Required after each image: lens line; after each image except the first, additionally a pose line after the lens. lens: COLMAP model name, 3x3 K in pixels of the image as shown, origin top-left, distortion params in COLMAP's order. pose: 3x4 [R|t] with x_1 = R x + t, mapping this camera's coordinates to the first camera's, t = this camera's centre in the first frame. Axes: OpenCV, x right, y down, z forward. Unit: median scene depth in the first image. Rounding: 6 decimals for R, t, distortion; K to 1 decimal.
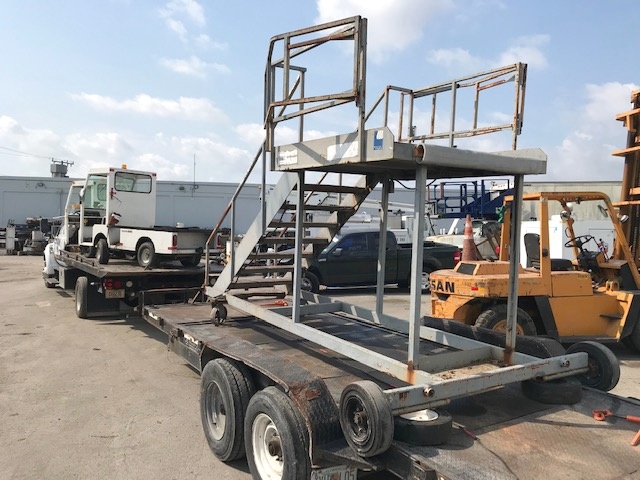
lens RADIAL K [[528.6, 0, 320.0], [0, 528.6, 240.0], [0, 0, 1]] dist [-0.000347, -0.000787]
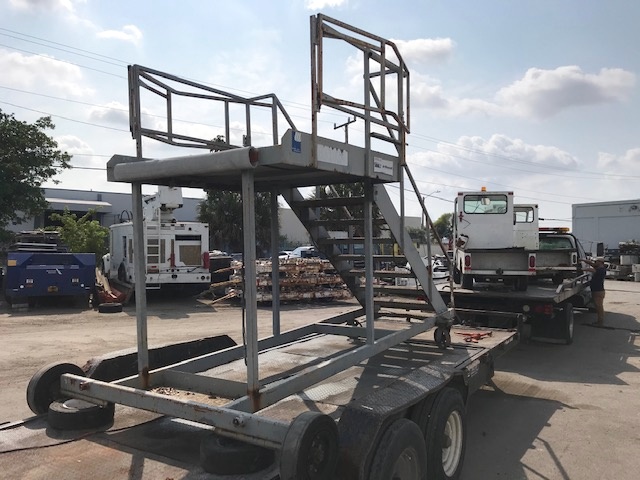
lens RADIAL K [[528.6, 0, 320.0], [0, 528.6, 240.0], [0, 0, 1]] dist [-0.000347, -0.000787]
pose [[0.444535, -0.022577, -0.895477, 0.461607], [-0.020054, 0.999181, -0.035147, 0.002132], [0.895537, 0.033582, 0.443718, 0.301229]]
